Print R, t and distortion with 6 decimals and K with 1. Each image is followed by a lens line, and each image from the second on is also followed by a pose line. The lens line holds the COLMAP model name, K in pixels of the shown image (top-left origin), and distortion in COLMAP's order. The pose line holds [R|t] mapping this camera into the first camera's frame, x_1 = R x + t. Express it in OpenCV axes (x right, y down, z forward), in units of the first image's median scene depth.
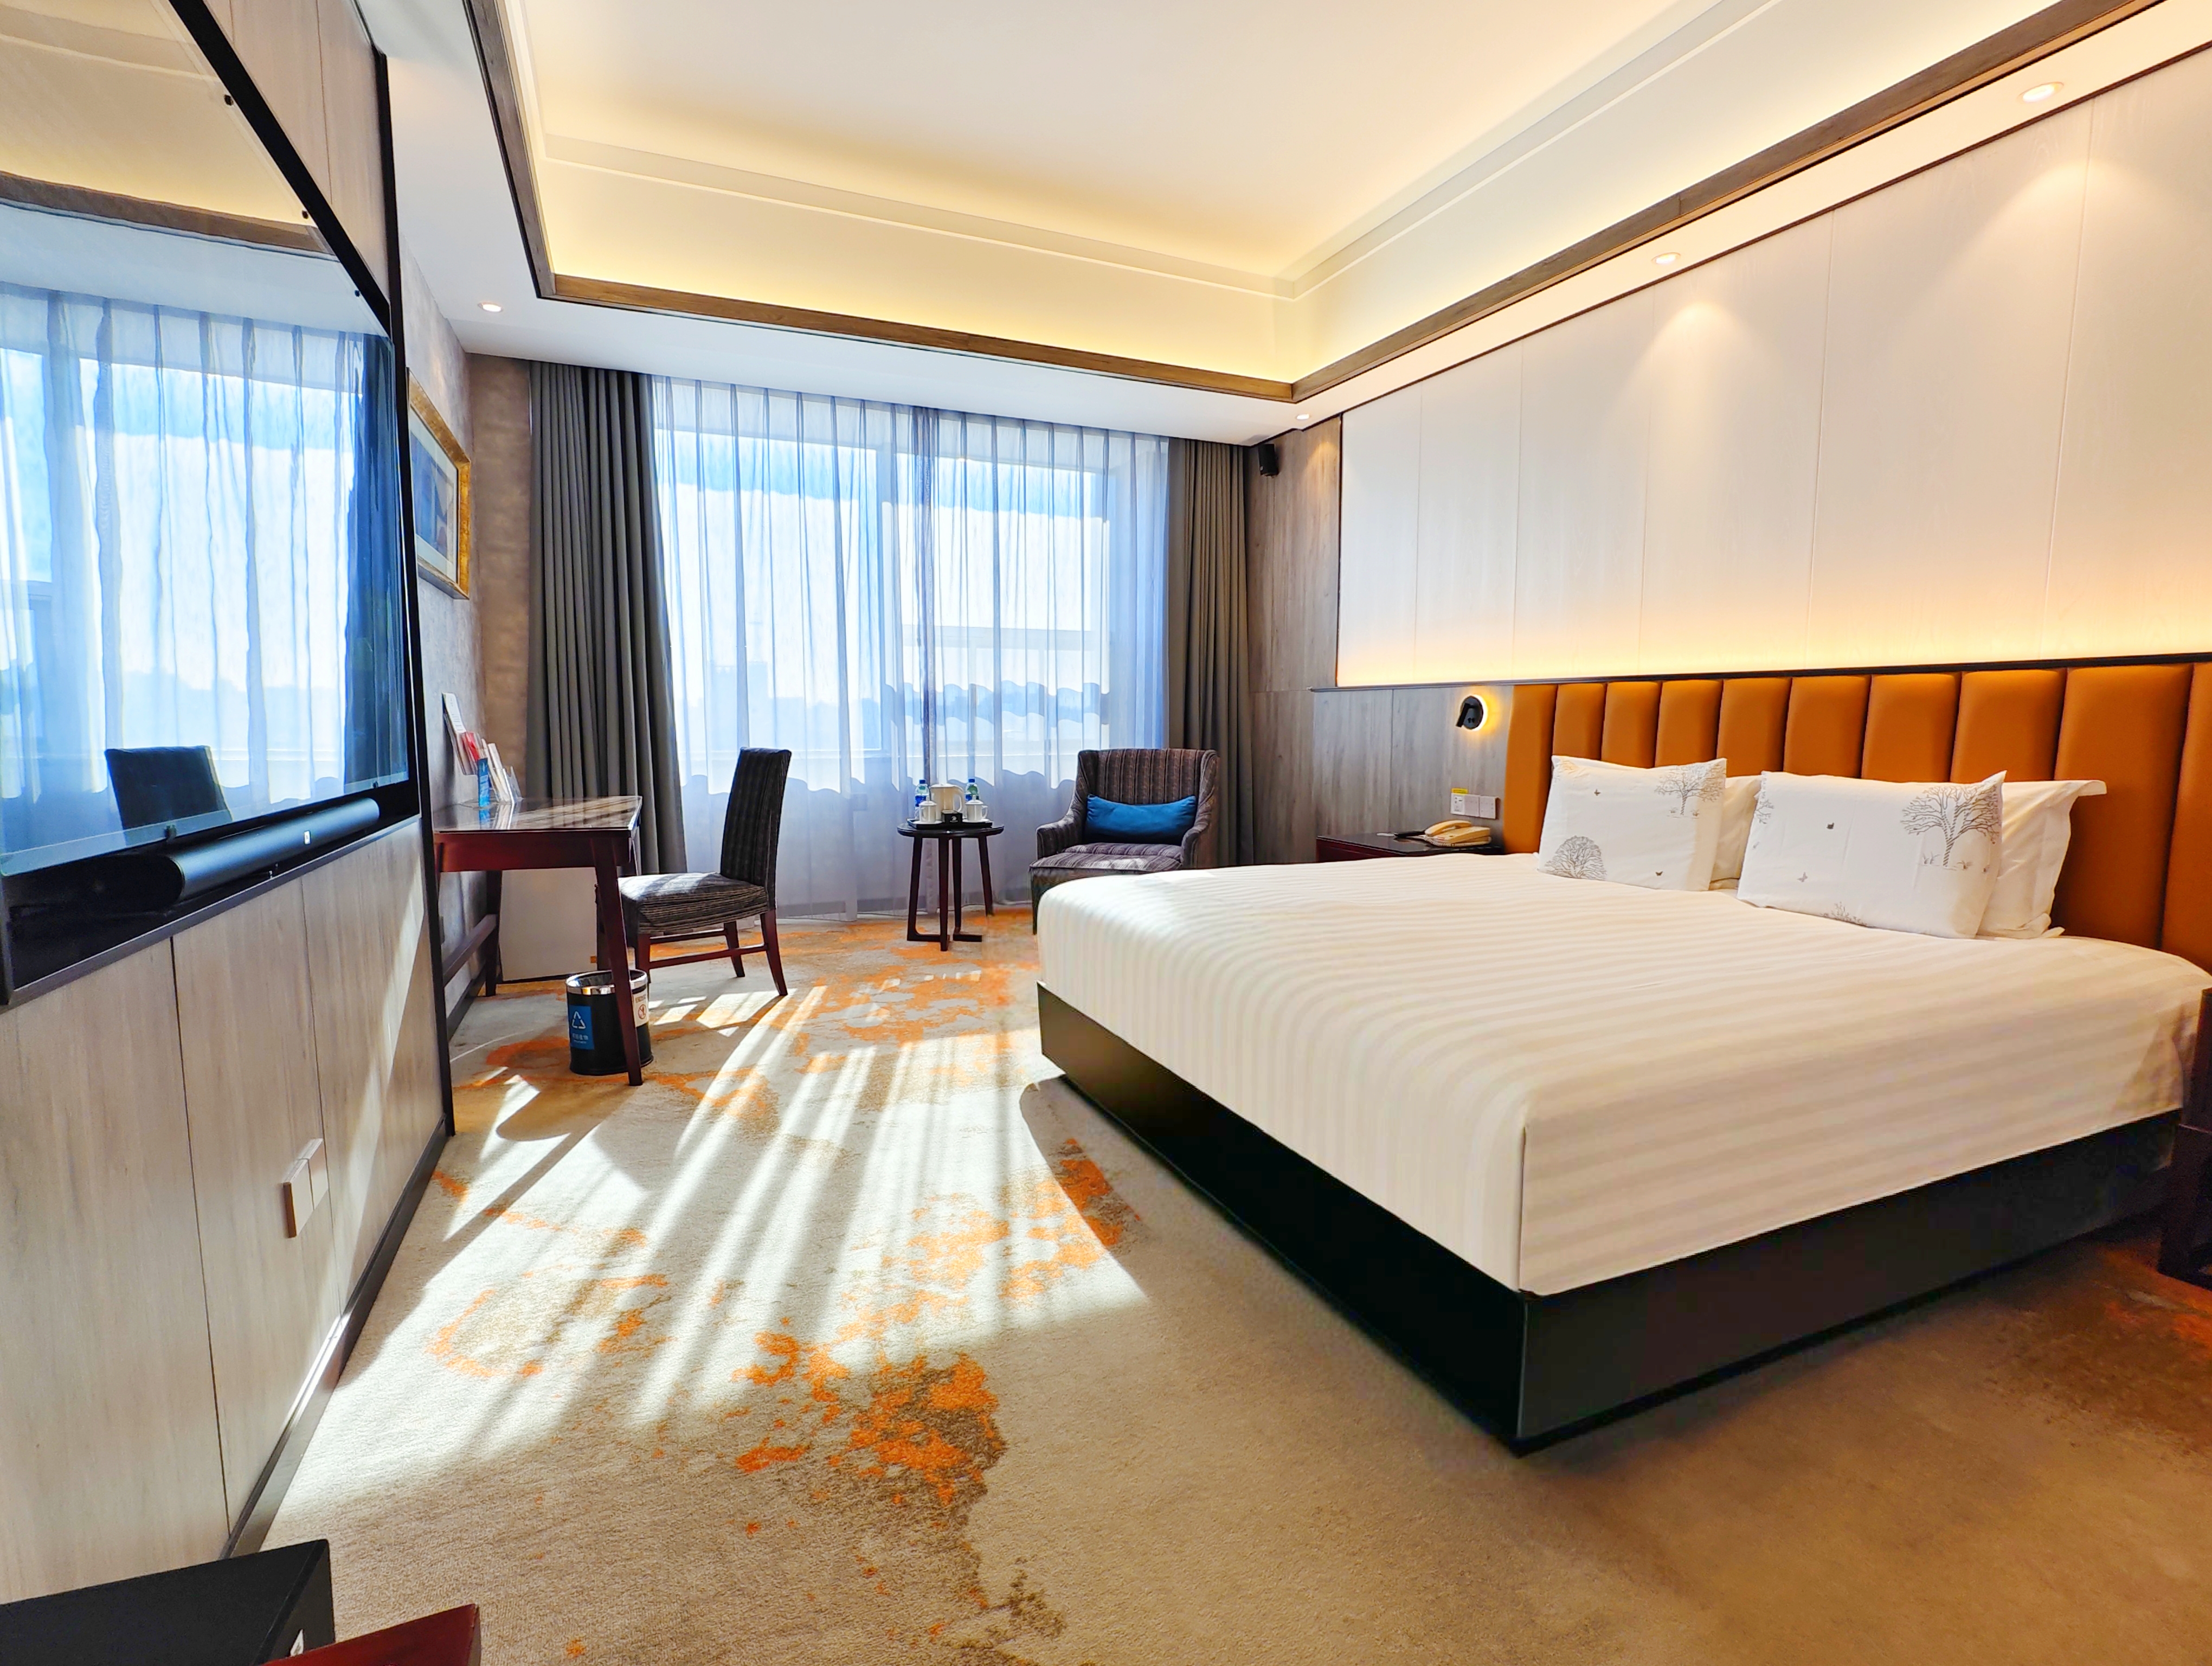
lens RADIAL K [[1057.8, 0, 1098.2], [0, 1057.8, 827.9], [0, 0, 1]] dist [-0.039572, 0.014686]
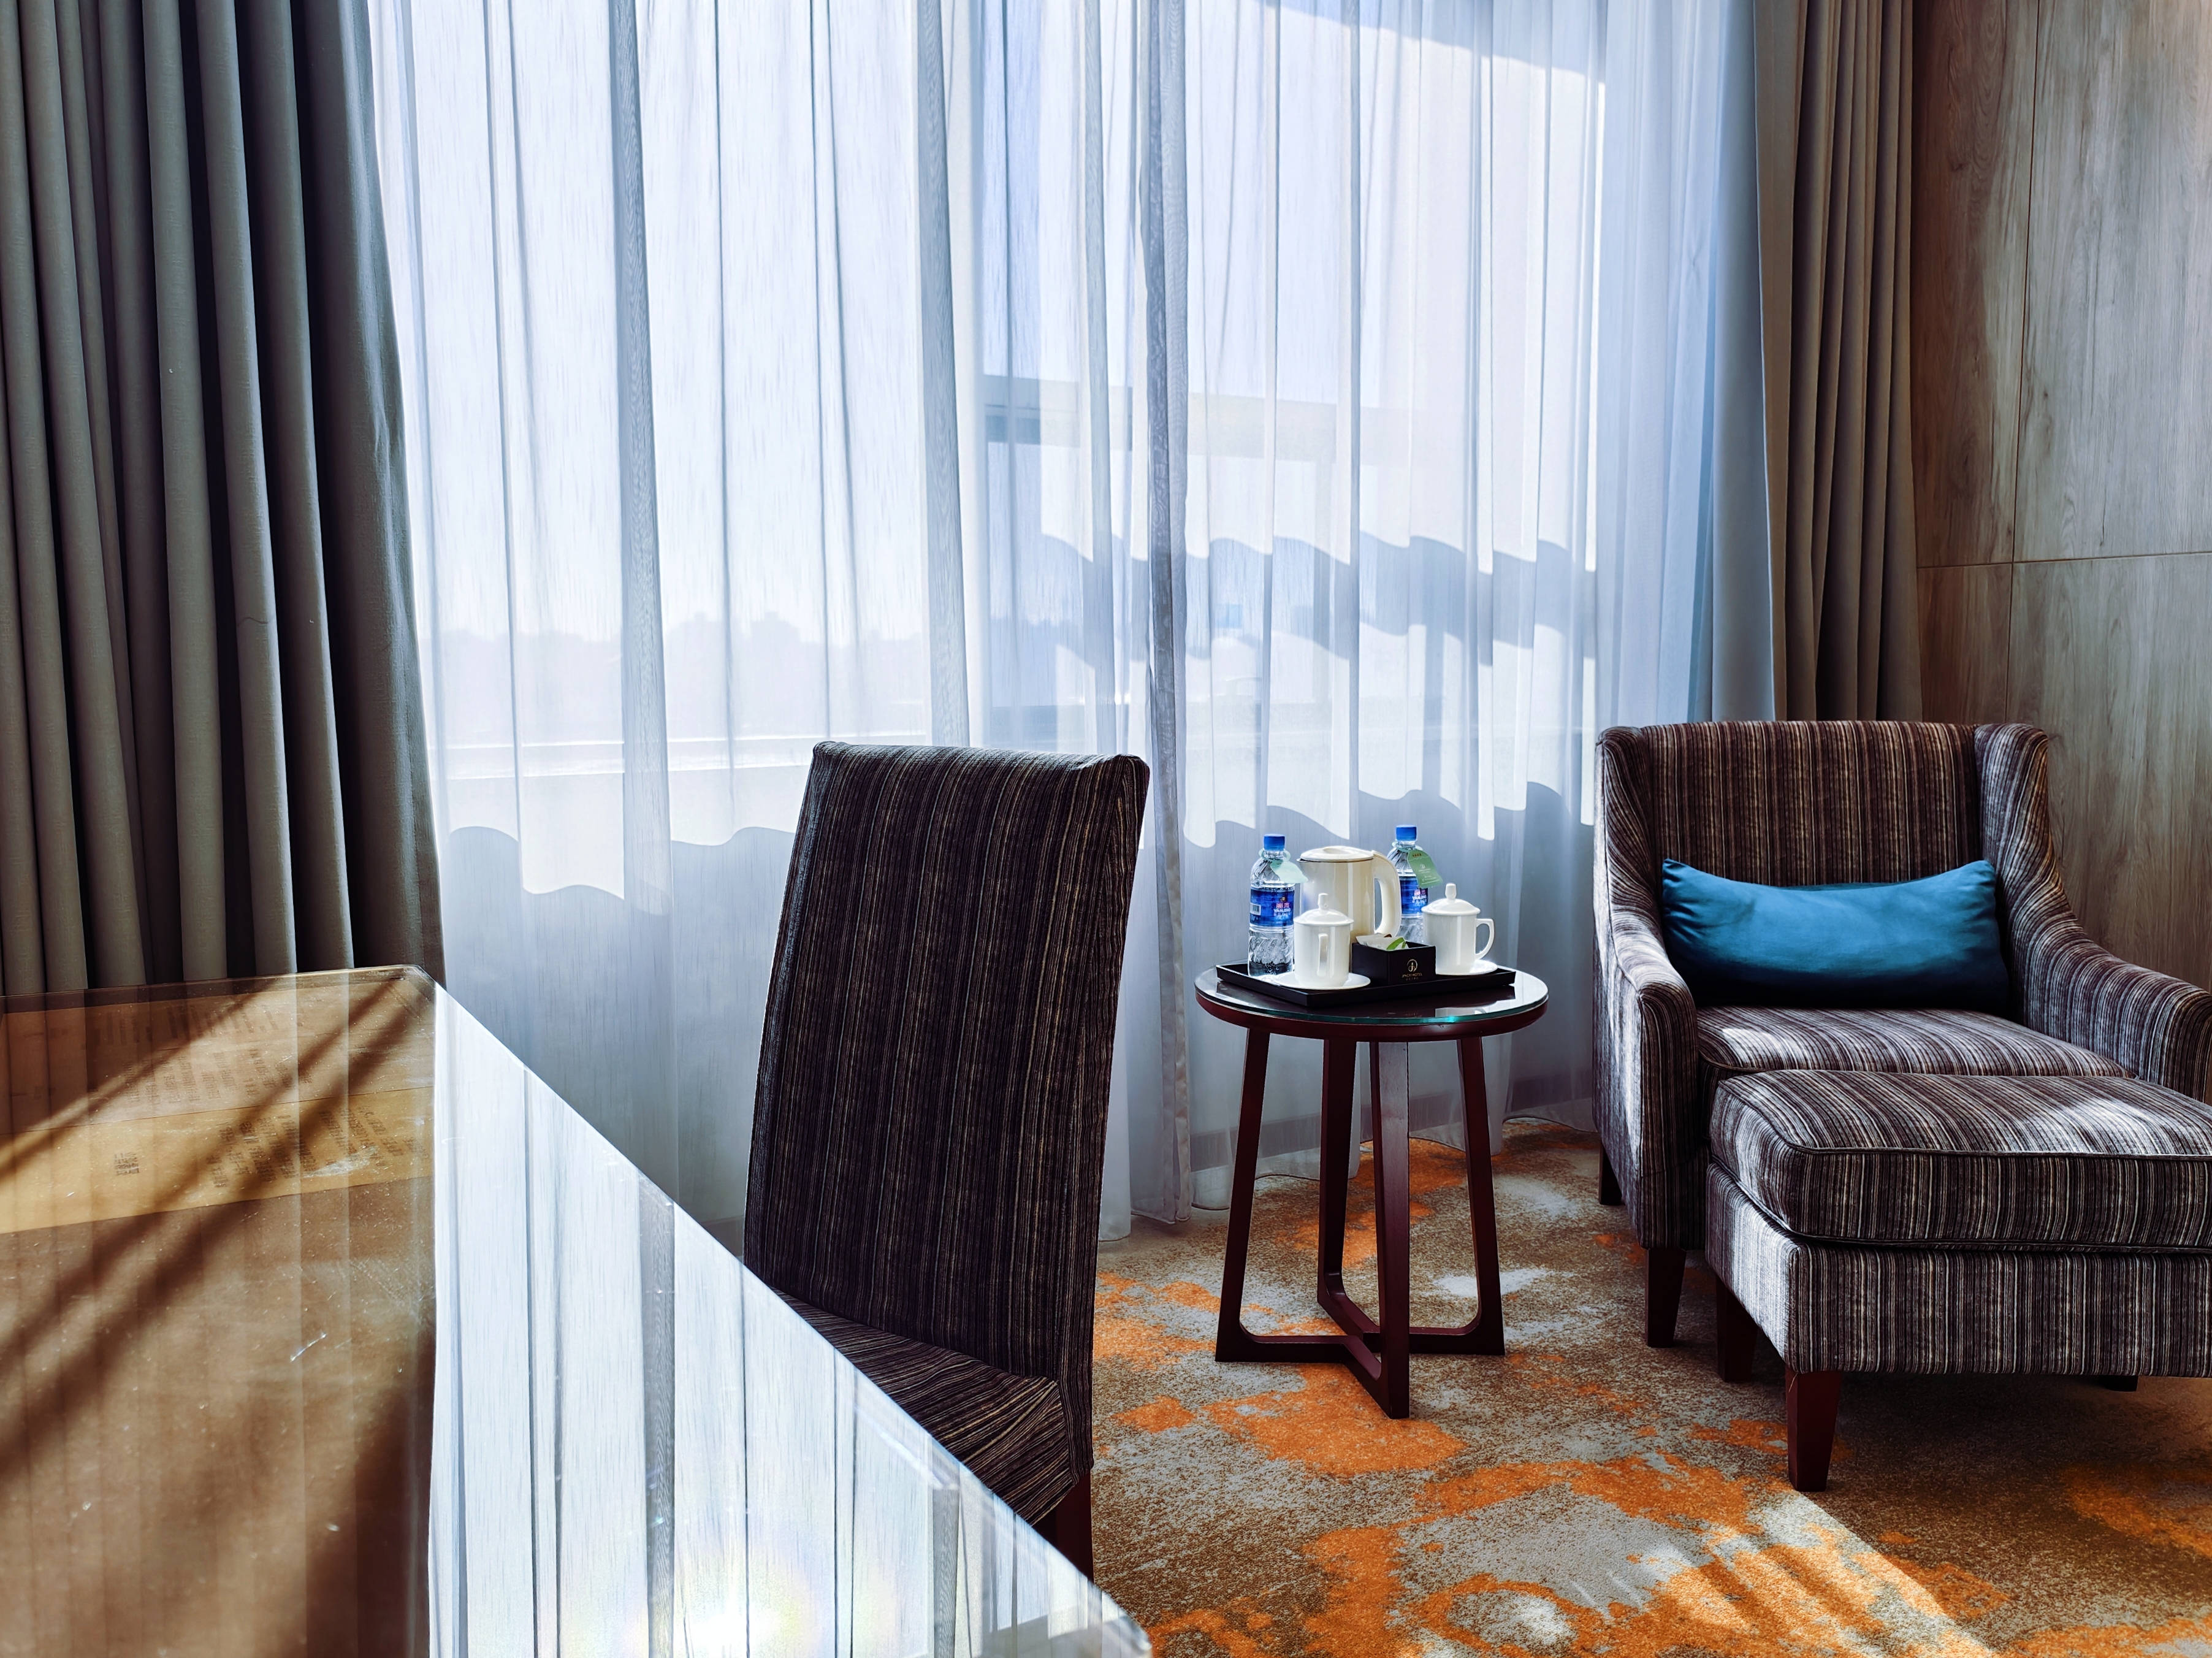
lens RADIAL K [[1760.1, 0, 1097.8], [0, 1760.1, 839.8], [0, 0, 1]] dist [0.013141, -0.010339]
pose [[0.992710, -0.020531, 0.118762, -0.366845], [0.021178, 0.999767, -0.004185, -0.056931], [-0.118648, 0.006670, 0.992914, 0.673272]]
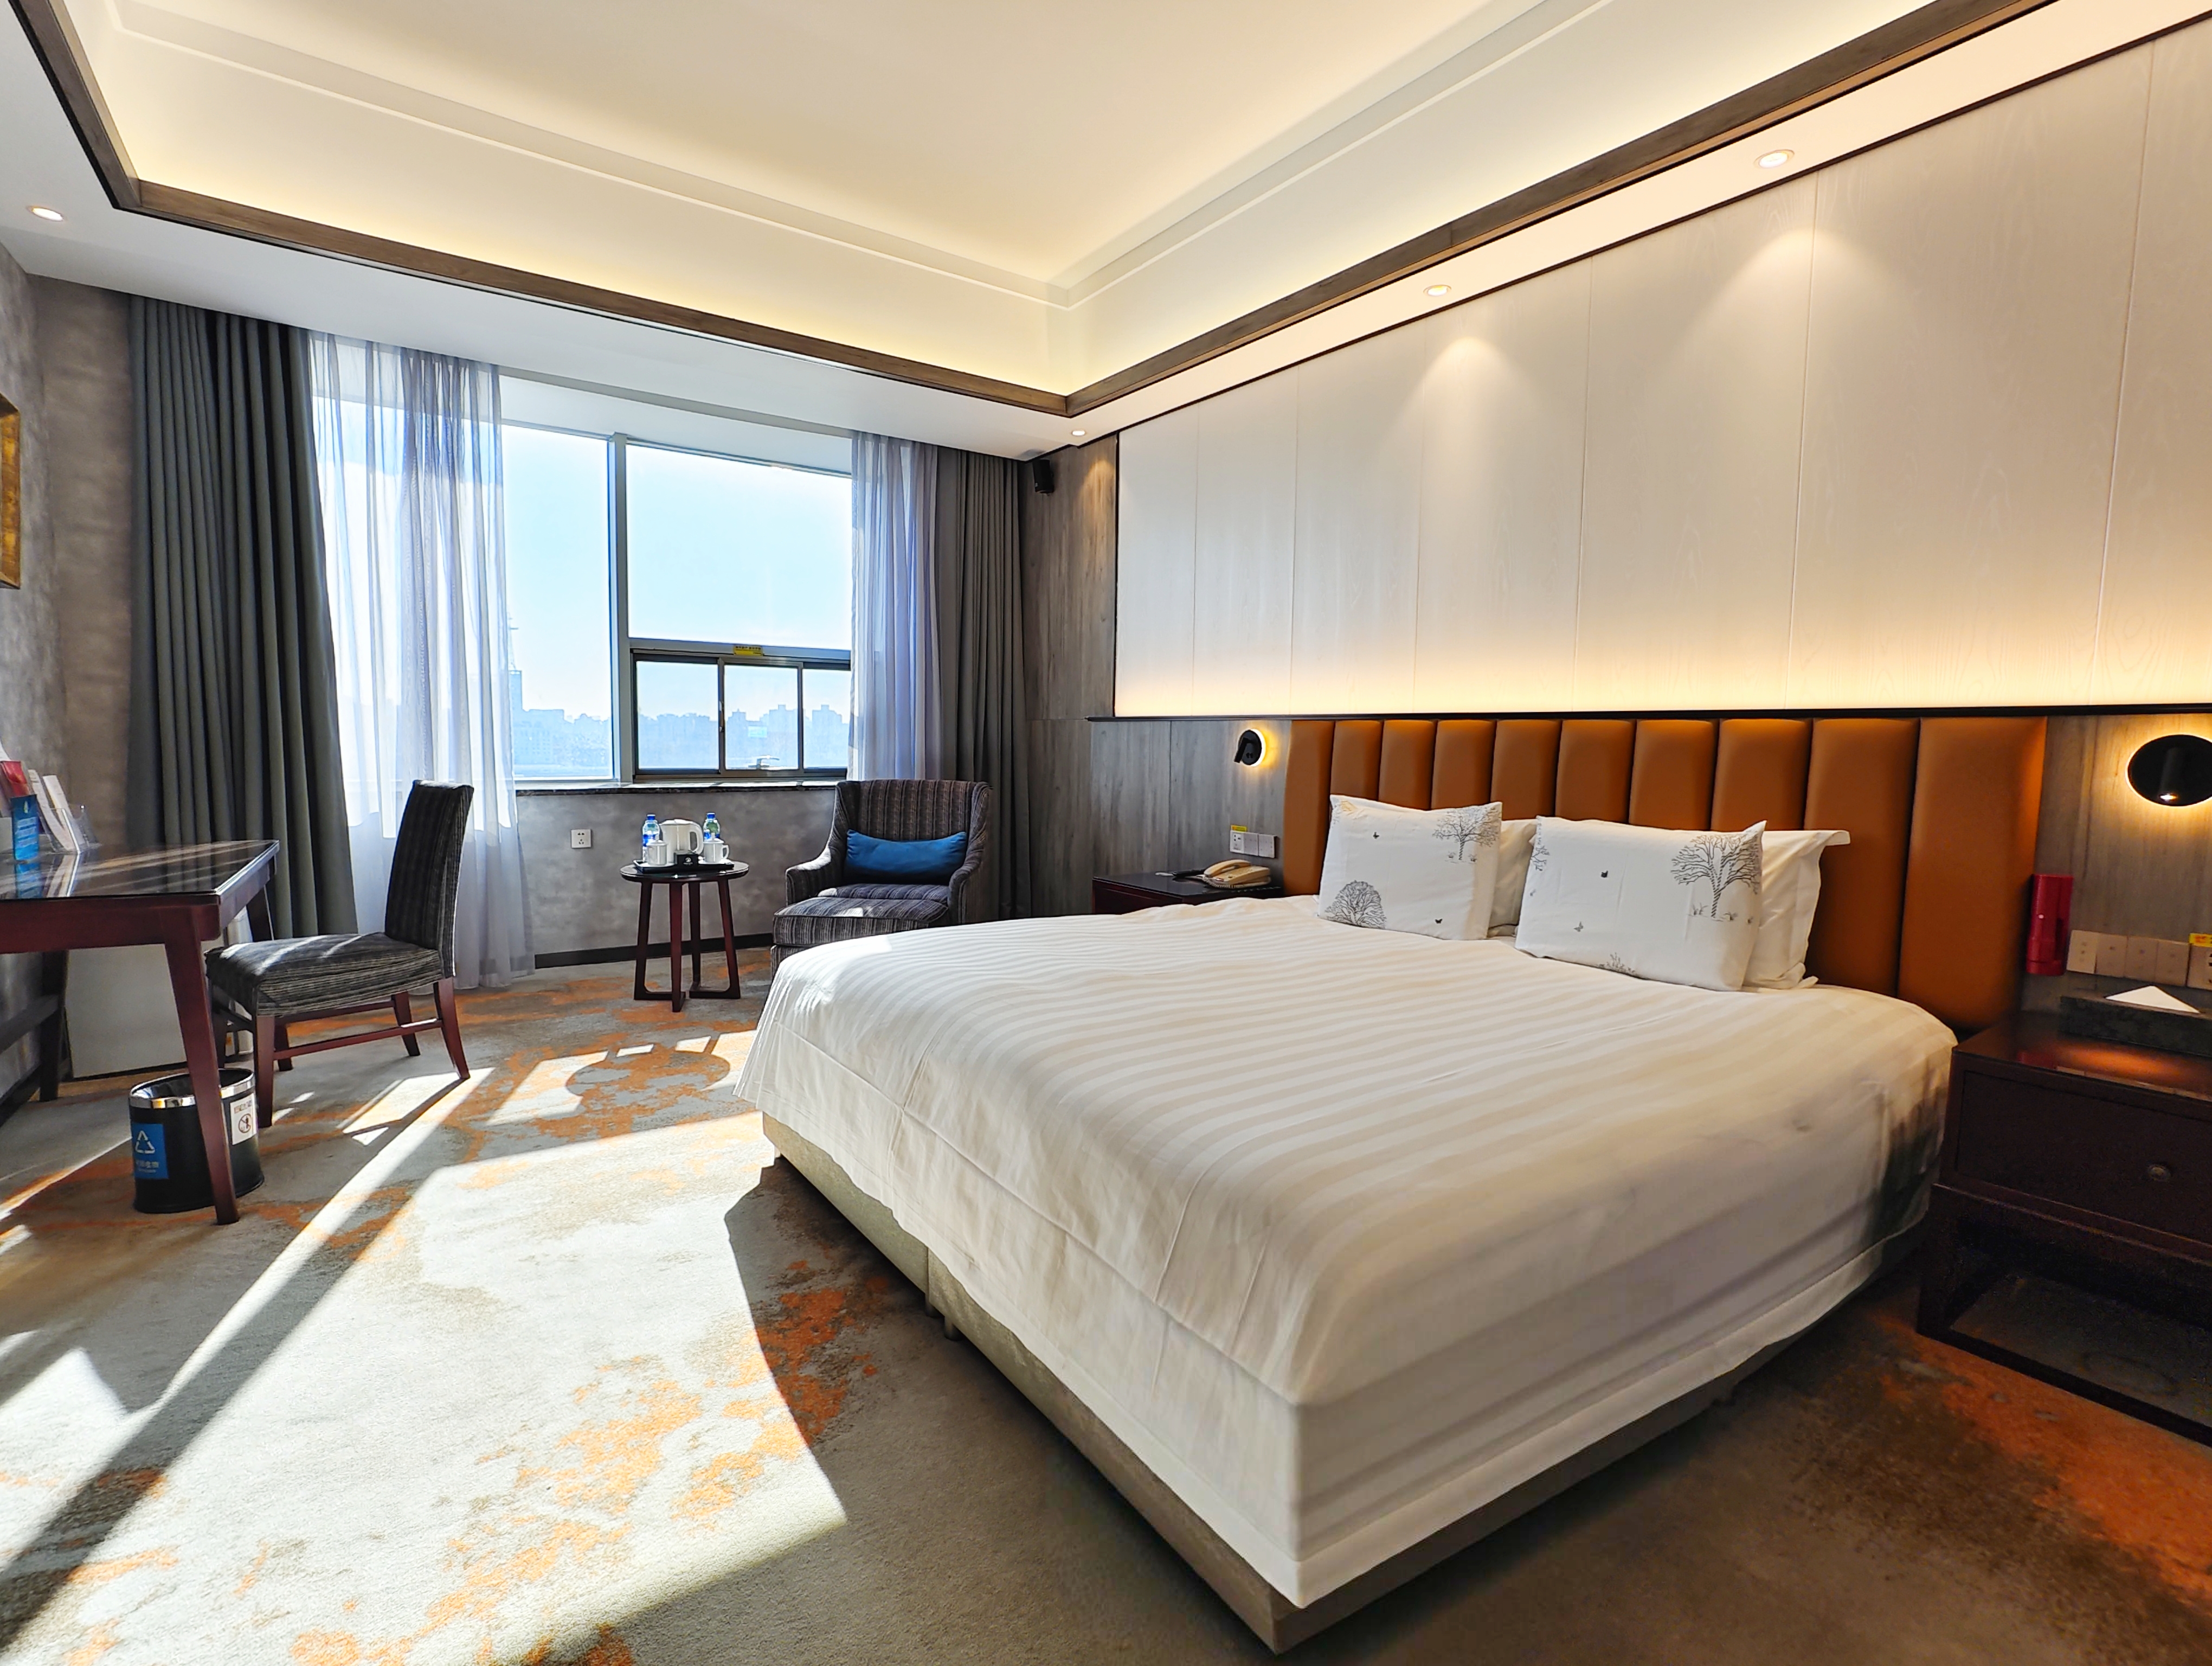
lens RADIAL K [[1057.8, 0, 1102.1], [0, 1057.8, 830.8], [0, 0, 1]] dist [-0.039572, 0.014686]
pose [[0.979911, -0.004677, 0.199380, 0.034384], [0.007624, 0.999873, -0.014016, -0.023917], [-0.199289, 0.015254, 0.979822, 0.095417]]
